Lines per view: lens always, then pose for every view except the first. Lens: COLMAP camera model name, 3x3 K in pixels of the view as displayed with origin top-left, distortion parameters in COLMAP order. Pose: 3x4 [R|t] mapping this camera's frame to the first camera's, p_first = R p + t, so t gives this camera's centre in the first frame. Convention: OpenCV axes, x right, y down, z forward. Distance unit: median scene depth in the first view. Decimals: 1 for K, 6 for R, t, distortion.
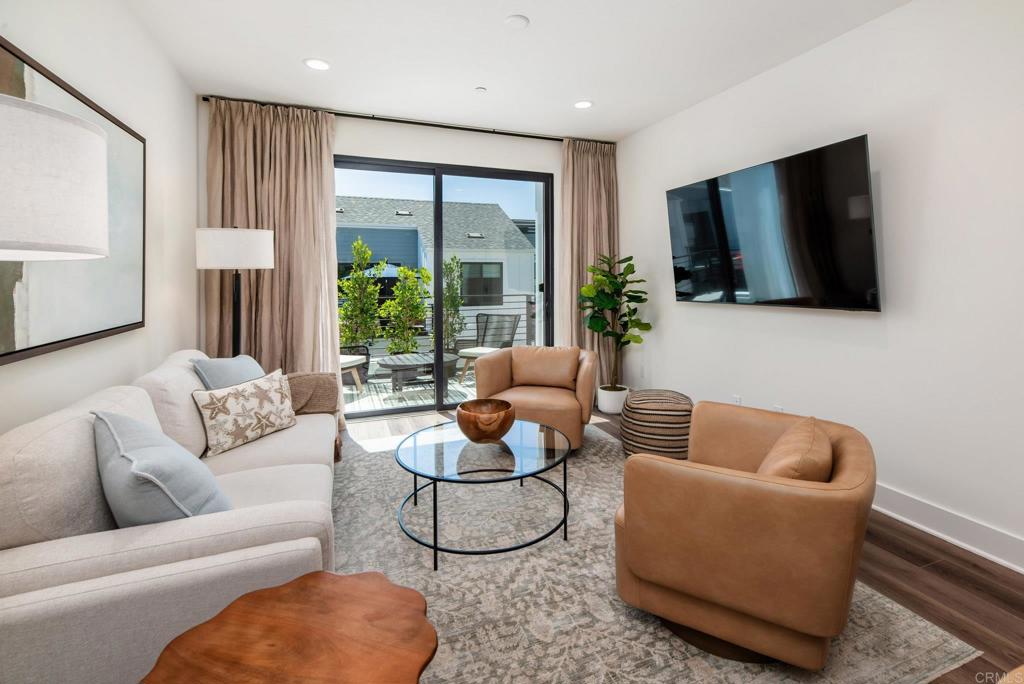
lens RADIAL K [[459.7, 0, 518.9], [0, 459.7, 289.0], [0, 0, 1]] dist [0.009658, 0.000380]
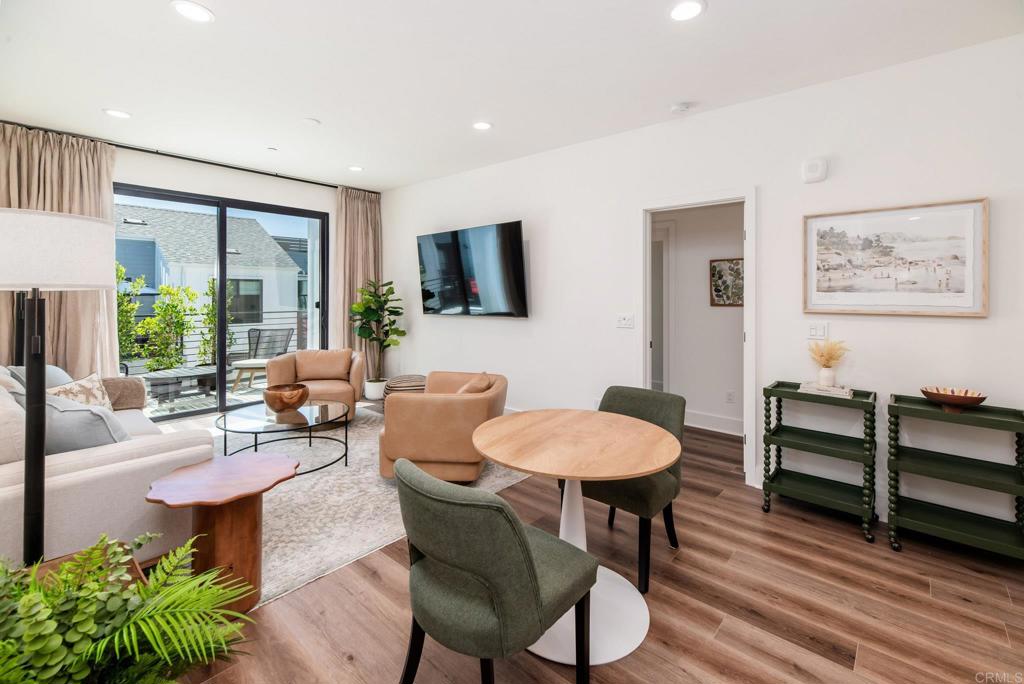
lens RADIAL K [[459.7, 0, 518.9], [0, 459.7, 289.0], [0, 0, 1]] dist [0.009658, 0.000380]
pose [[0.875486, 0.013398, 0.483058, -0.080954], [0.004371, 0.999355, -0.035639, 0.001098], [-0.483224, 0.033313, 0.874863, -0.363308]]
